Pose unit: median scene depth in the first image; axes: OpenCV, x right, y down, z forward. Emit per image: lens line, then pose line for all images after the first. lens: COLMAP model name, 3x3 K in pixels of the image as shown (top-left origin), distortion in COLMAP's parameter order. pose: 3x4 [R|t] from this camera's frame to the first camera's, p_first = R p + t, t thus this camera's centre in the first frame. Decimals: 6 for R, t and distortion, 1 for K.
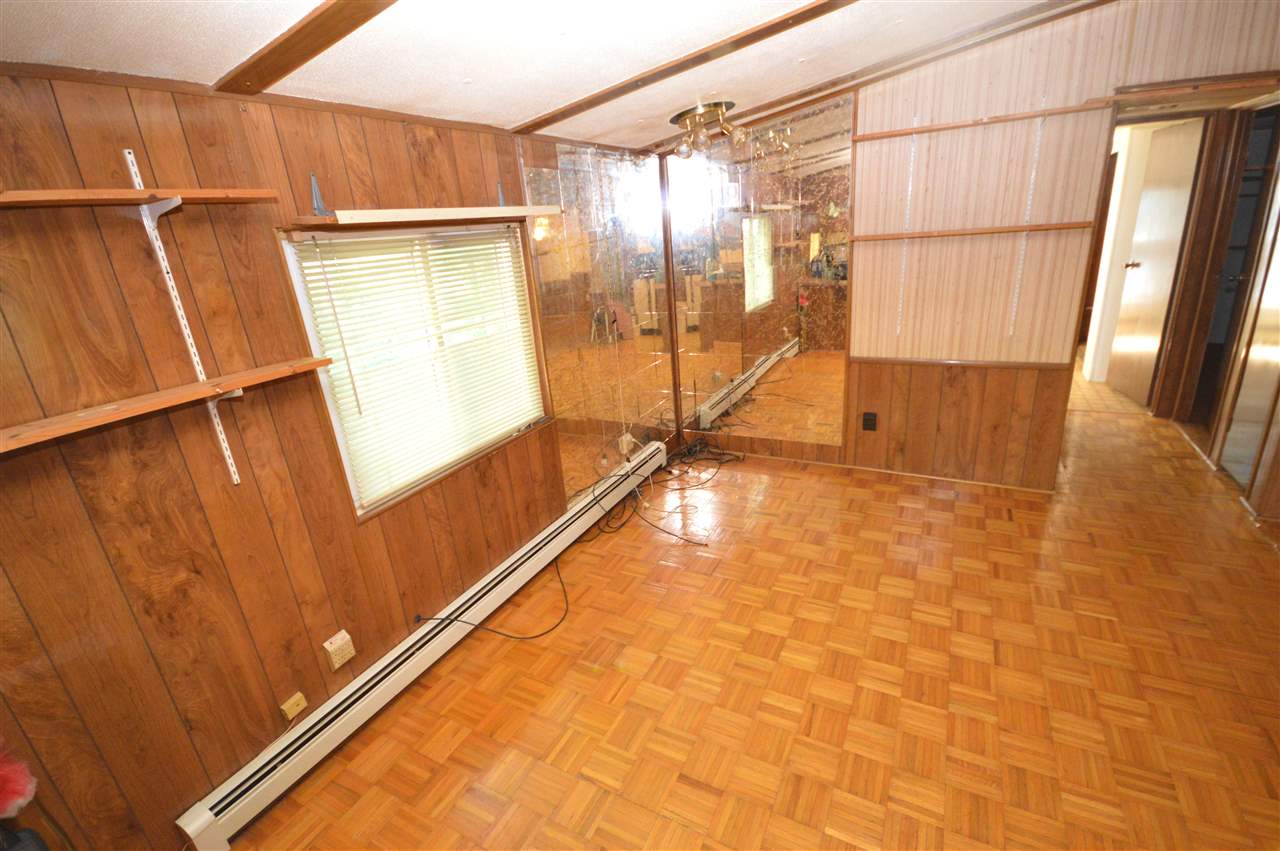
lens RADIAL K [[563.1, 0, 644.5], [0, 563.1, 422.7], [0, 0, 1]] dist [-0.021633, -0.000281]
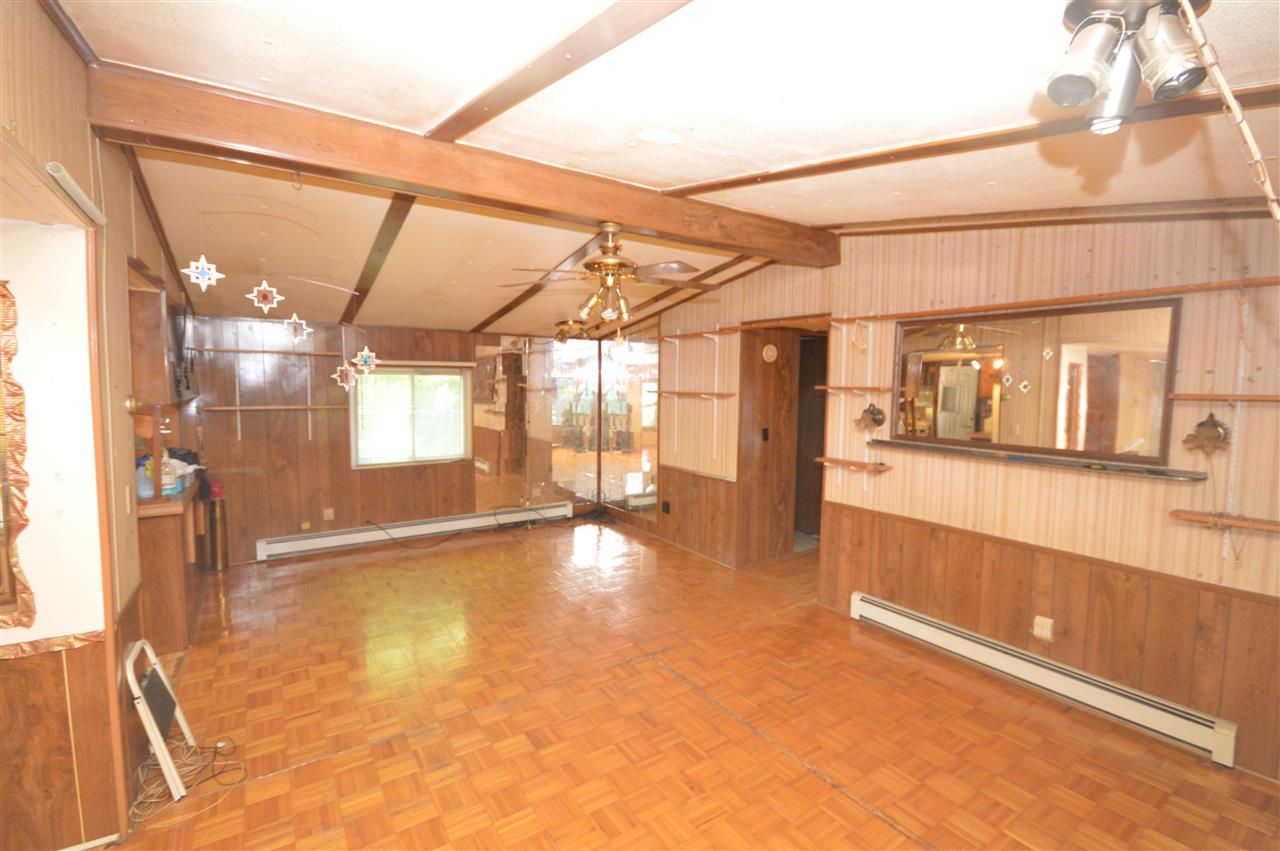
lens RADIAL K [[552.3, 0, 639.3], [0, 552.3, 423.4], [0, 0, 1]] dist [-0.023056, -0.000216]
pose [[0.887169, 0.126801, -0.443681, 1.141683], [-0.229658, 0.955294, -0.186199, 0.088825], [0.400235, 0.267085, 0.876628, -0.486916]]
